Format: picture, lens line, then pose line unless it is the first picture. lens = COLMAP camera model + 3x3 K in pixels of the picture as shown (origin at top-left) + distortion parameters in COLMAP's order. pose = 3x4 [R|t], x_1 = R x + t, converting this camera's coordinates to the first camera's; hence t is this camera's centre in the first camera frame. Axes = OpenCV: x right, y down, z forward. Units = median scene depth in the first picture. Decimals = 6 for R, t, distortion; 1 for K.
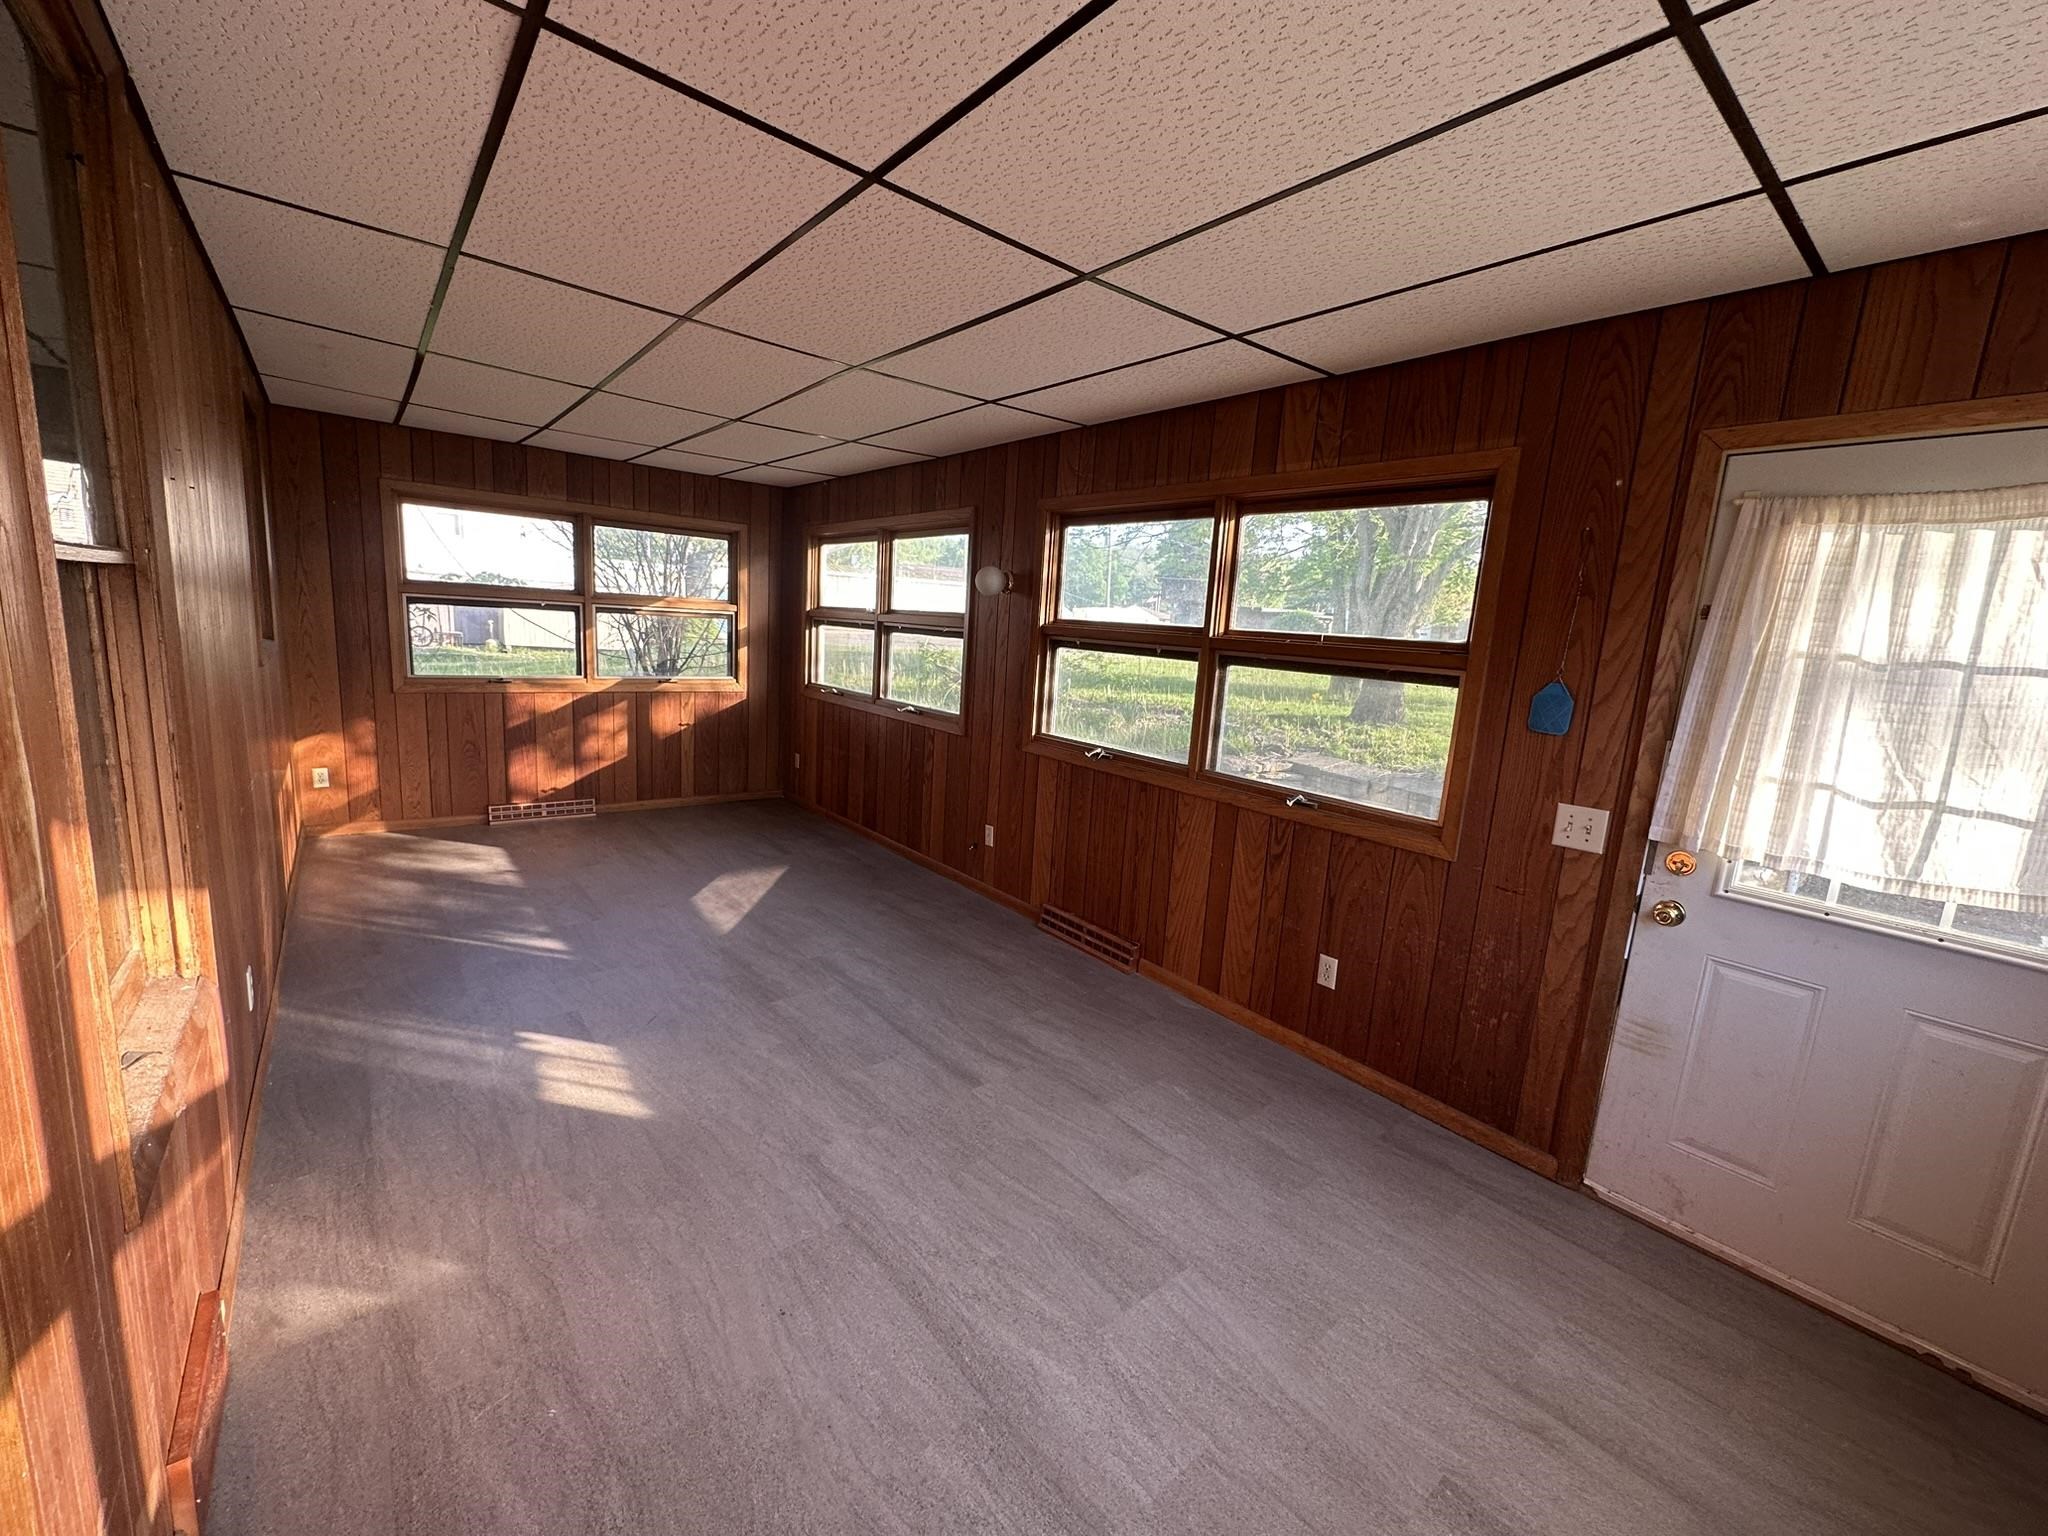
lens RADIAL K [[823.0, 0, 1023.3], [0, 823.0, 763.6], [0, 0, 1]] dist [-0.003976, -0.000308]
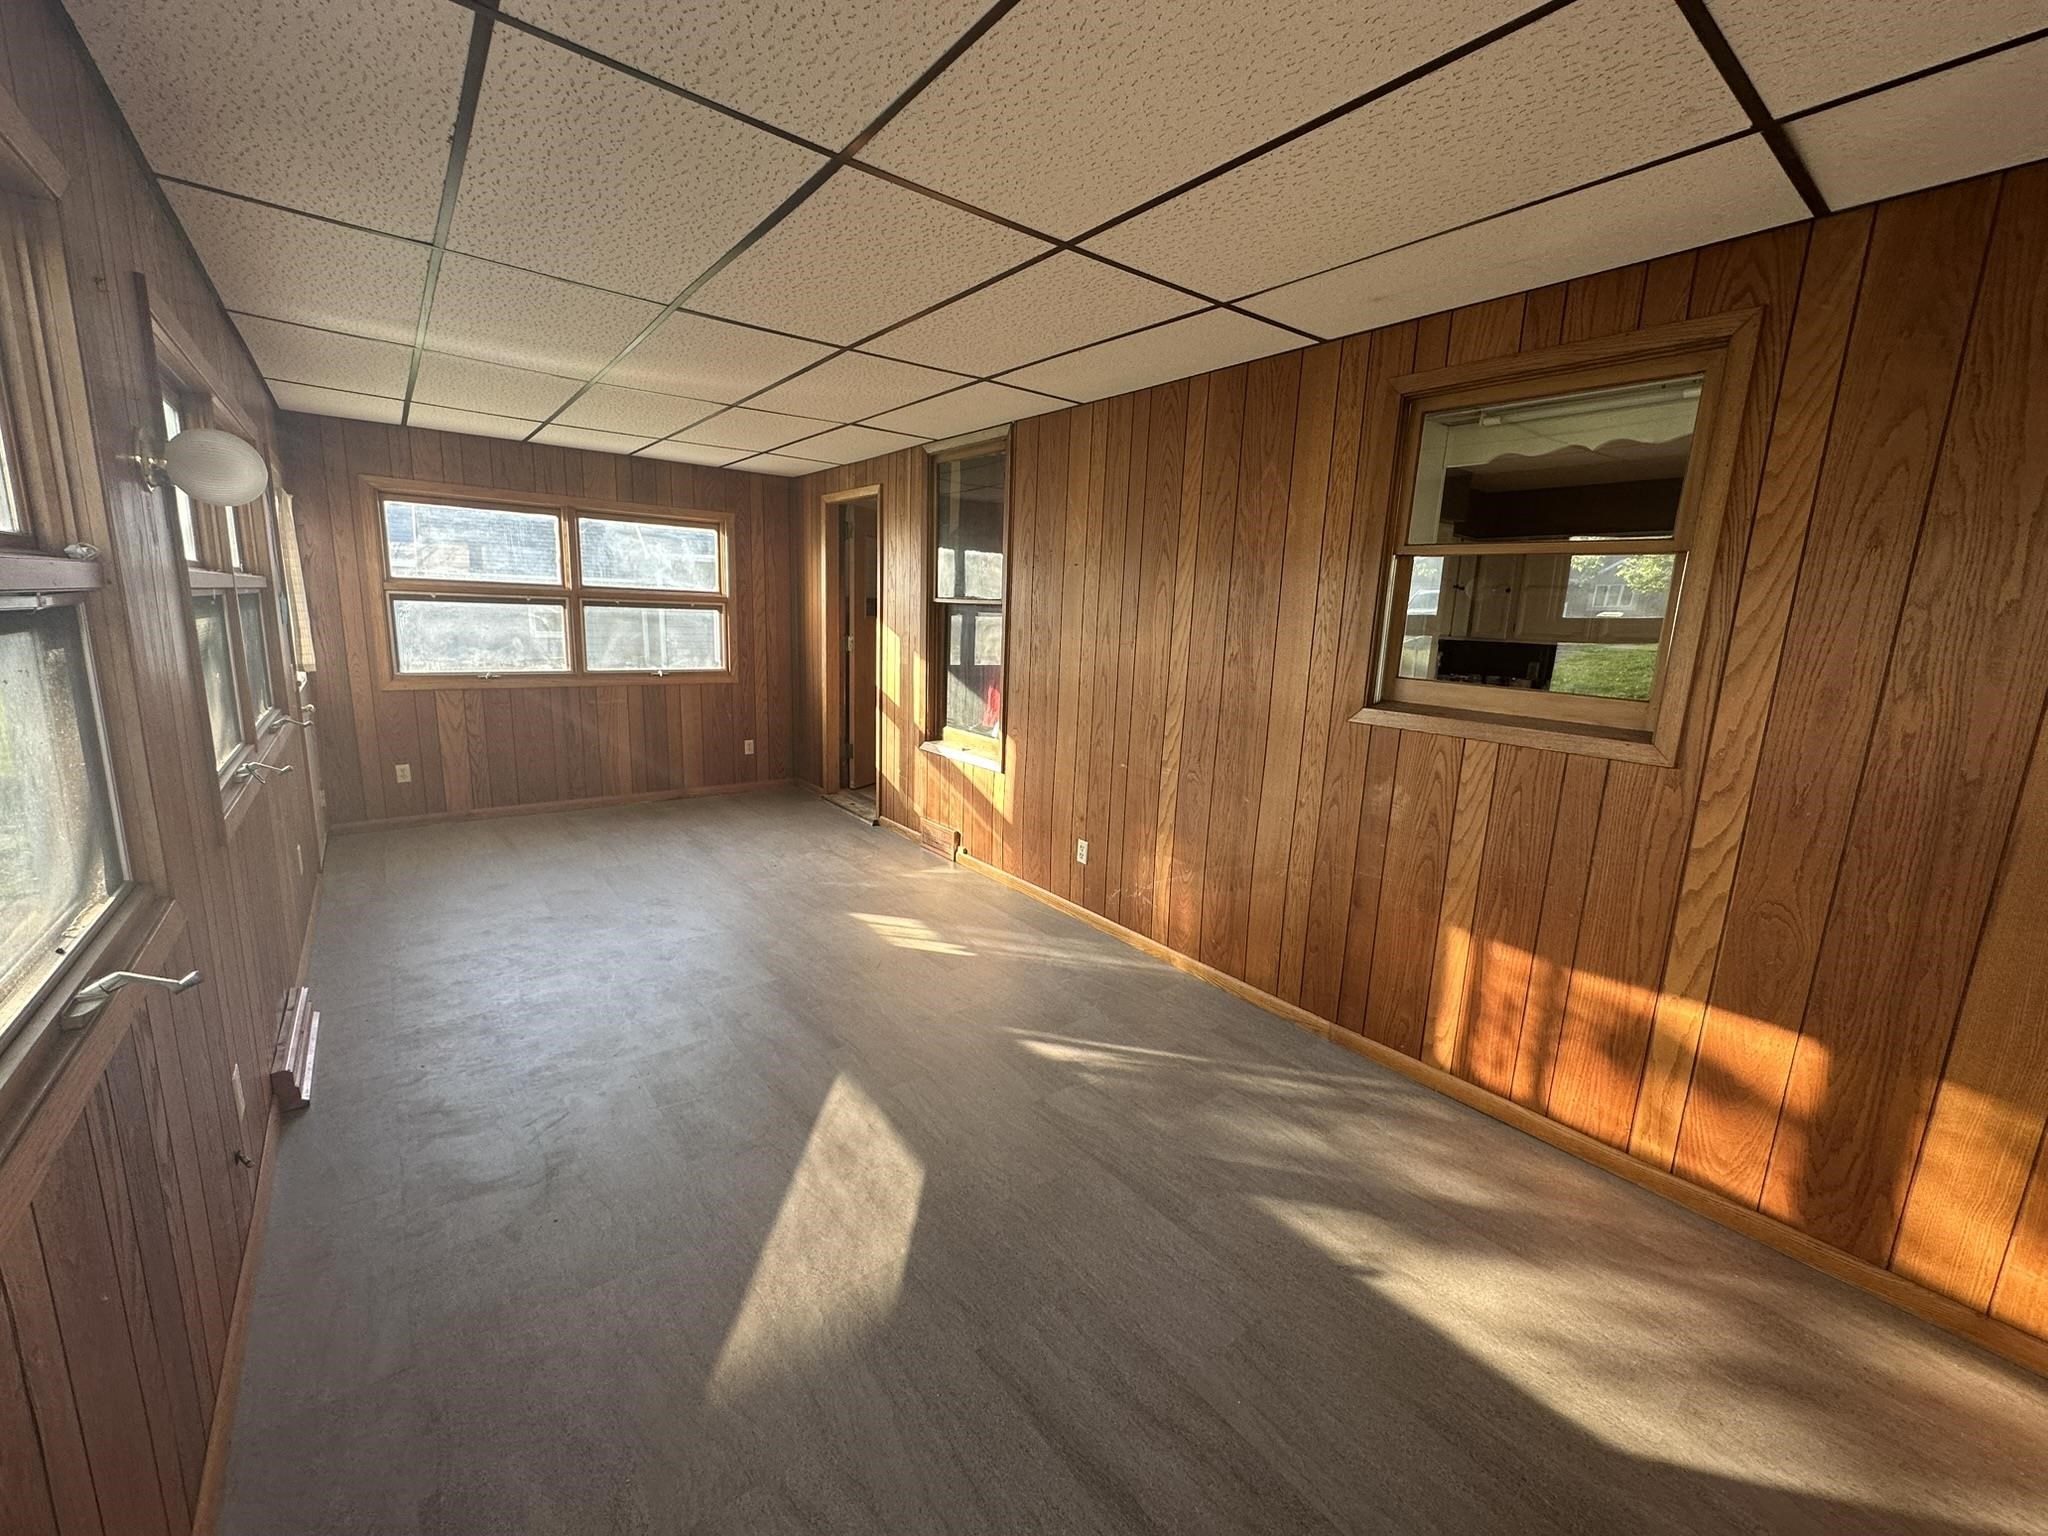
lens RADIAL K [[823.0, 0, 1023.6], [0, 823.0, 763.7], [0, 0, 1]] dist [-0.003976, -0.000308]
pose [[-0.994887, -0.100897, -0.004422, -0.470405], [-0.095887, 0.929921, 0.355038, -0.289239], [-0.031710, 0.353647, -0.934841, 1.496545]]
